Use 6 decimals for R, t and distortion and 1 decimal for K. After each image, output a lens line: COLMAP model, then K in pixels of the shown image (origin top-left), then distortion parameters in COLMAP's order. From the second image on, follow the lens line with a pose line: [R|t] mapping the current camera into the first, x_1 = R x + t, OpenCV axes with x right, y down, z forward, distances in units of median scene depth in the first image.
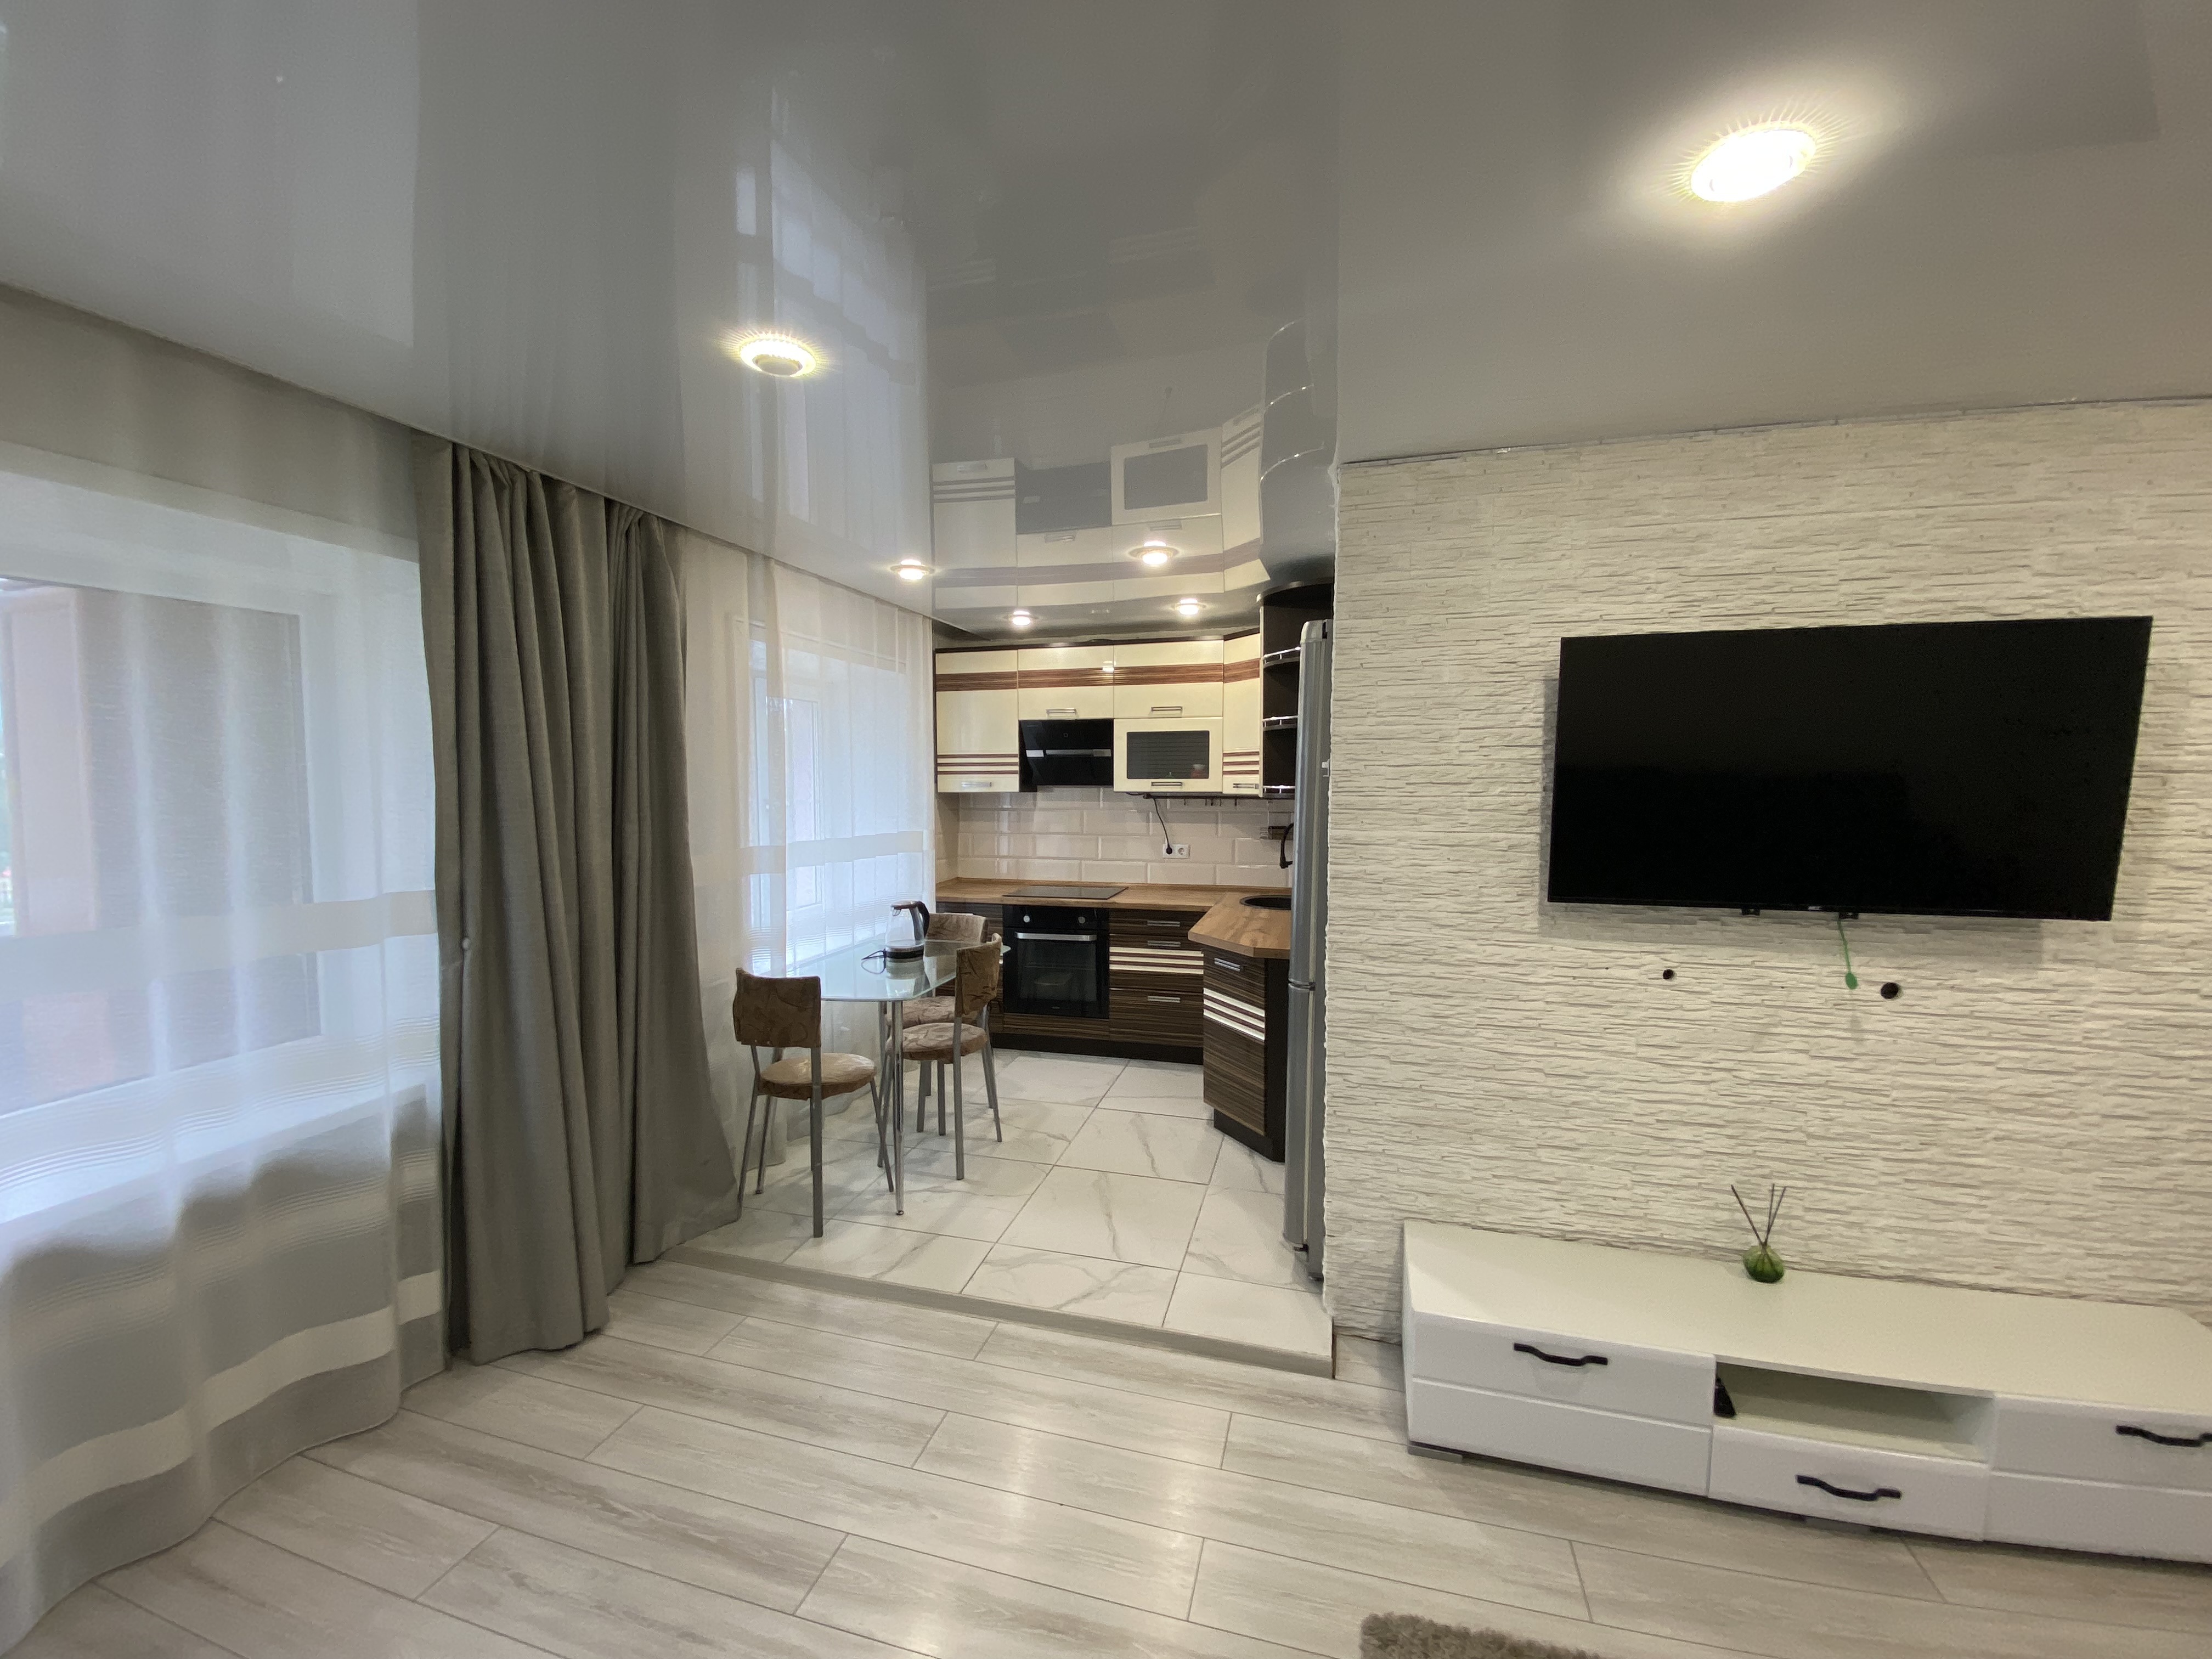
lens RADIAL K [[900.6, 0, 1098.0], [0, 900.6, 826.9], [0, 0, 1]] dist [0.024372, -0.021900]
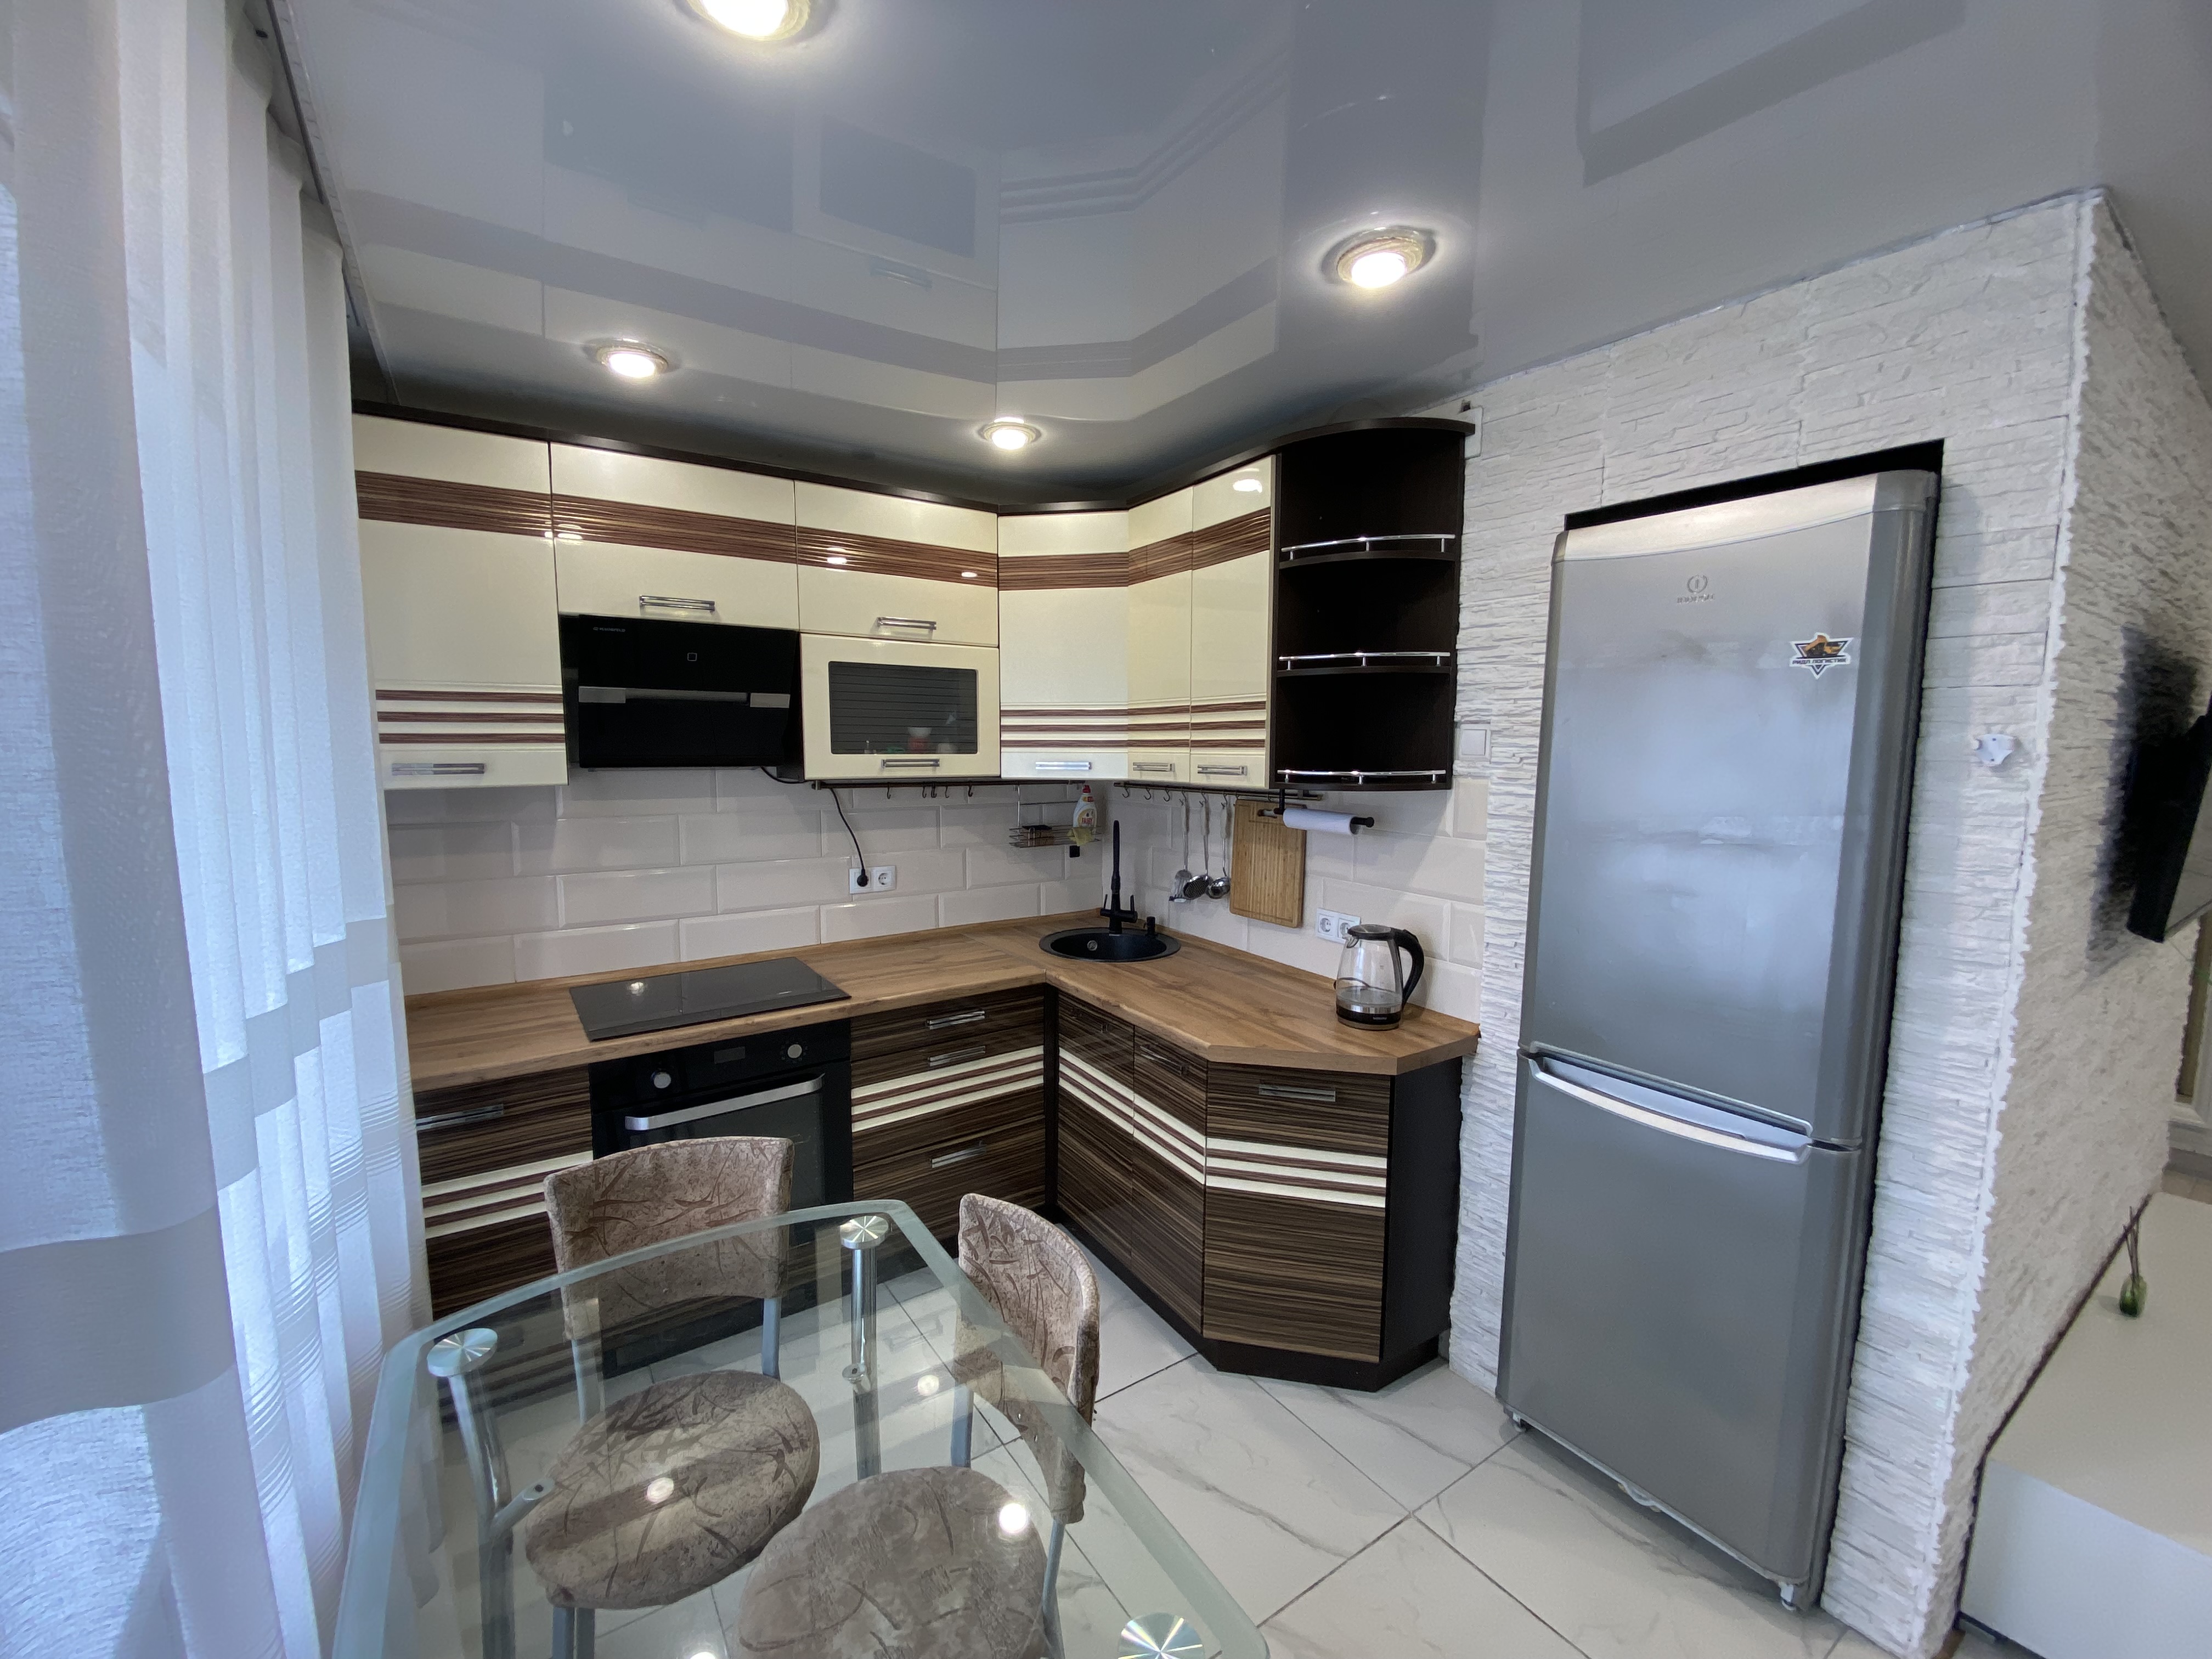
lens RADIAL K [[900.6, 0, 1098.0], [0, 900.6, 826.9], [0, 0, 1]] dist [0.024372, -0.021900]
pose [[0.639759, -0.066767, 0.765670, -0.642108], [0.031447, 0.997659, 0.060721, -0.091407], [-0.767932, -0.014768, 0.640361, 1.335195]]
